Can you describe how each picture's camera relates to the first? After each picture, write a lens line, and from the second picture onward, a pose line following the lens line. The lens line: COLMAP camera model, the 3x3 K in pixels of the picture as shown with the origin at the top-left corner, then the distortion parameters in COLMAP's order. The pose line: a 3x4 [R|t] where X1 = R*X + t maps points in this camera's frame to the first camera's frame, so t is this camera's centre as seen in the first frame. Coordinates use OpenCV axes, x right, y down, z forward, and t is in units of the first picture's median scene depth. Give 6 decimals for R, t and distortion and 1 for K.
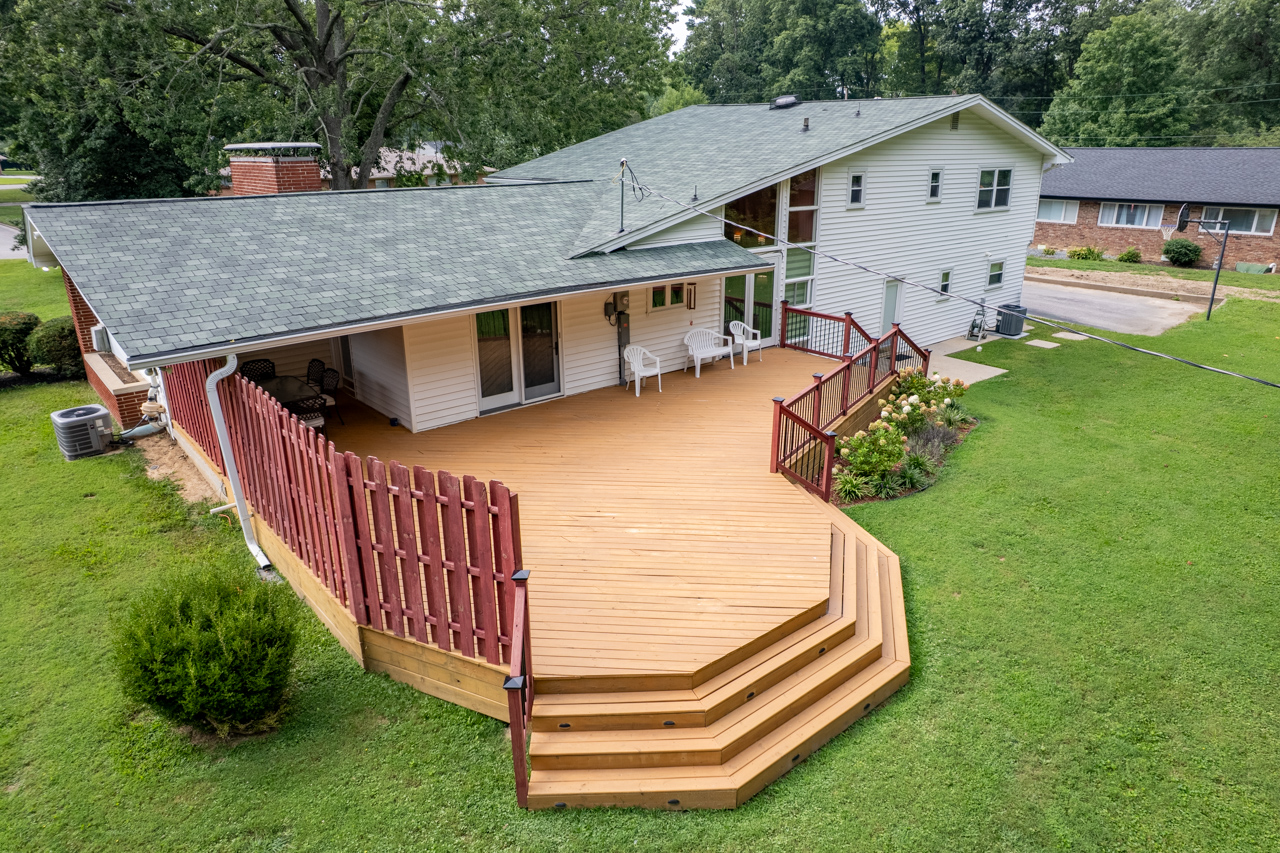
lens RADIAL K [[806.9, 0, 641.2], [0, 806.9, 425.9], [0, 0, 1]] dist [-0.003393, -0.000261]
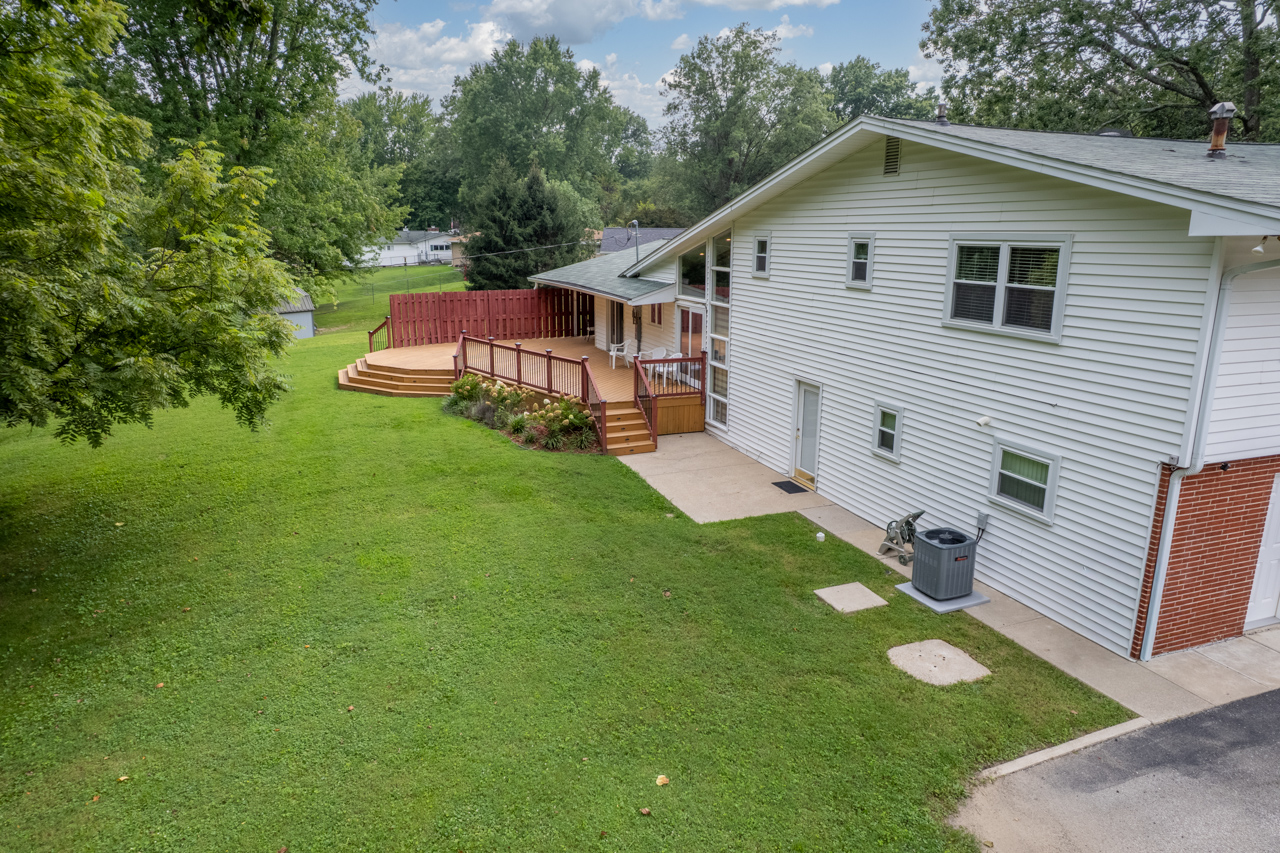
lens RADIAL K [[806.9, 0, 641.7], [0, 806.9, 424.3], [0, 0, 1]] dist [-0.003393, -0.000261]
pose [[-0.348243, 0.220863, -0.911014, 1.040825], [-0.305426, 0.892082, 0.333025, -0.344465], [0.886251, 0.394221, -0.243204, 1.054014]]
